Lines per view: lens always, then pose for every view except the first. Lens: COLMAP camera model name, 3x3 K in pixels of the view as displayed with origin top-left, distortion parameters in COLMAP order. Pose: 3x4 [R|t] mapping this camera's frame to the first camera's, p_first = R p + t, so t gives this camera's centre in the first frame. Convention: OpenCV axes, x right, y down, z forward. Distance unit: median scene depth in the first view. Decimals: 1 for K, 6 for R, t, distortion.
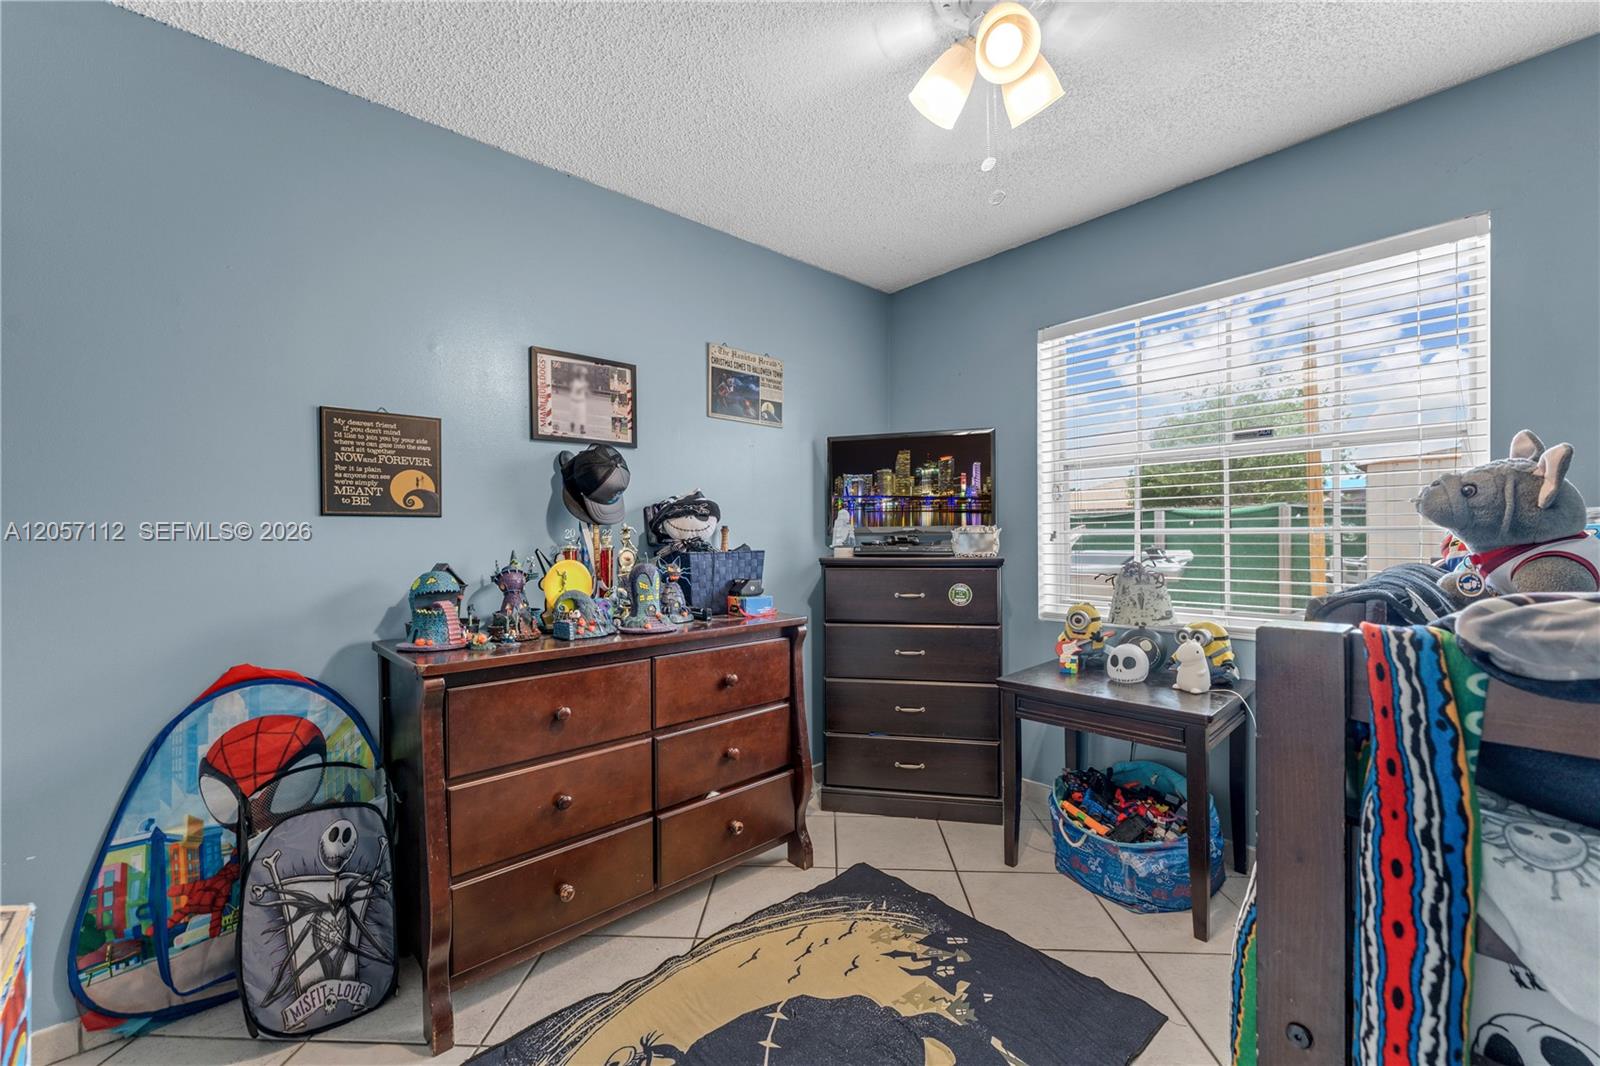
lens RADIAL K [[647.6, 0, 800.0], [0, 647.6, 533.0], [0, 0, 1]] dist [-0.000930, 0.000097]
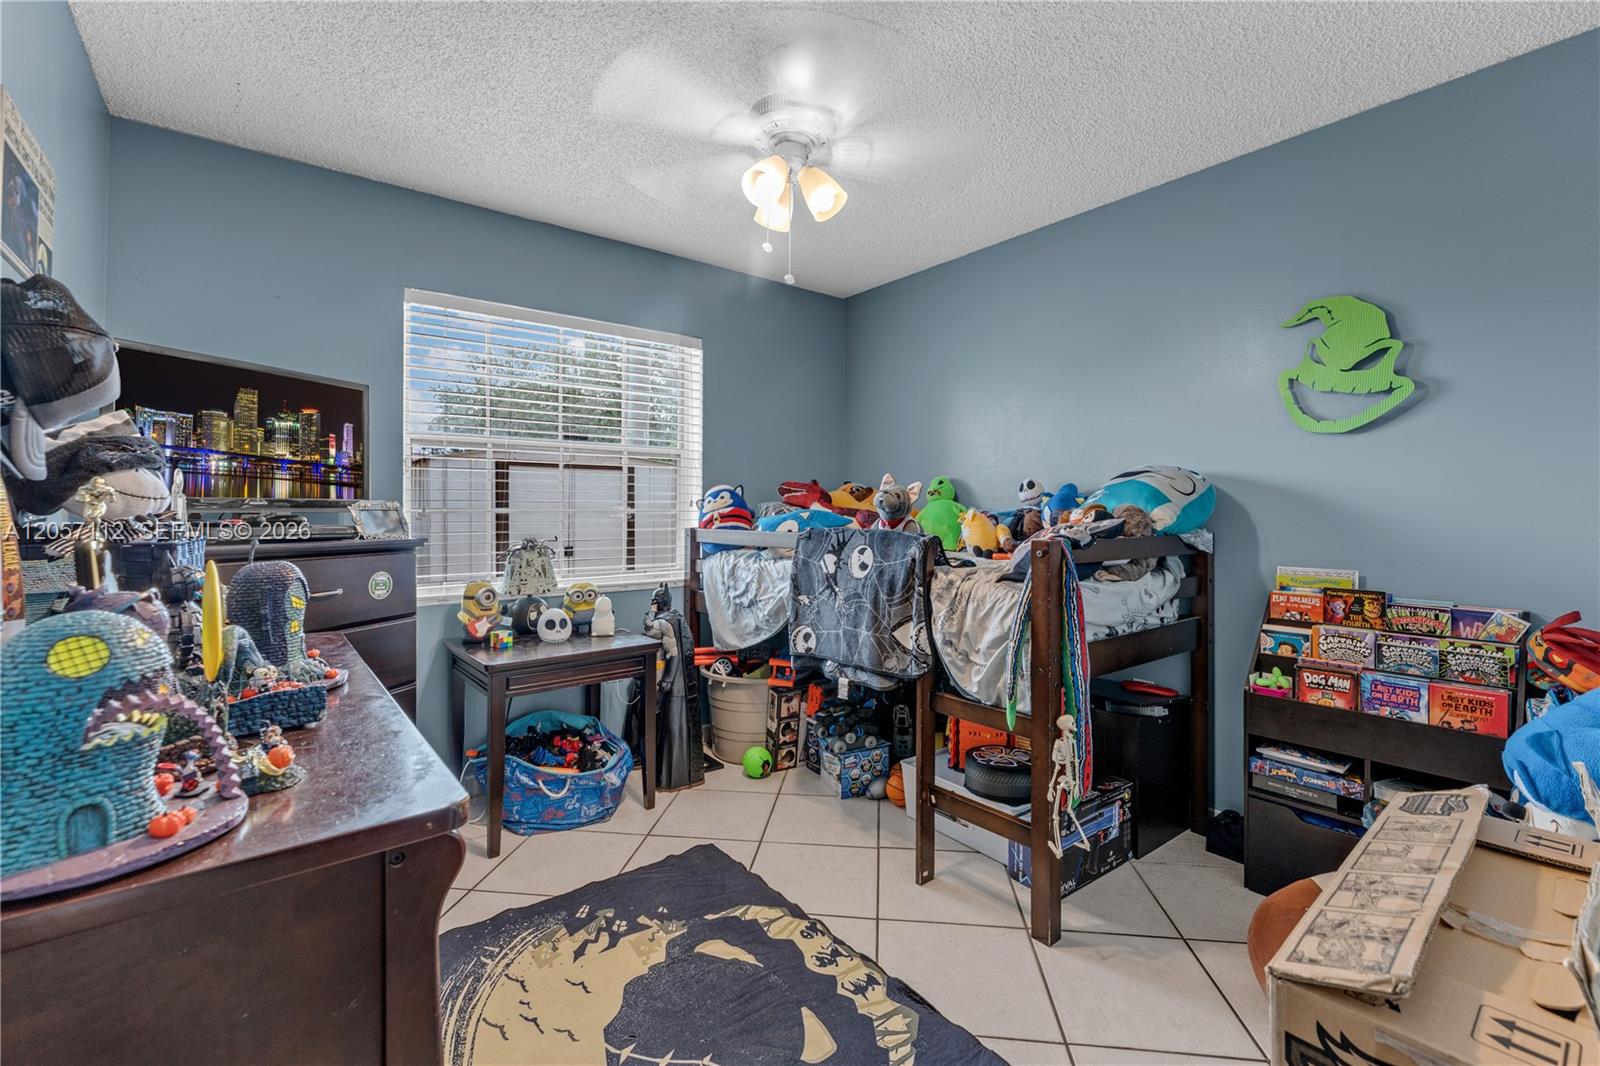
lens RADIAL K [[653.5, 0, 783.1], [0, 653.5, 520.9], [0, 0, 1]] dist [-0.000887, 0.000194]
pose [[0.095120, 0.016351, 0.995332, -0.479424], [0.024398, 0.999526, -0.018751, 0.040082], [-0.995167, 0.026068, 0.094676, 0.385613]]
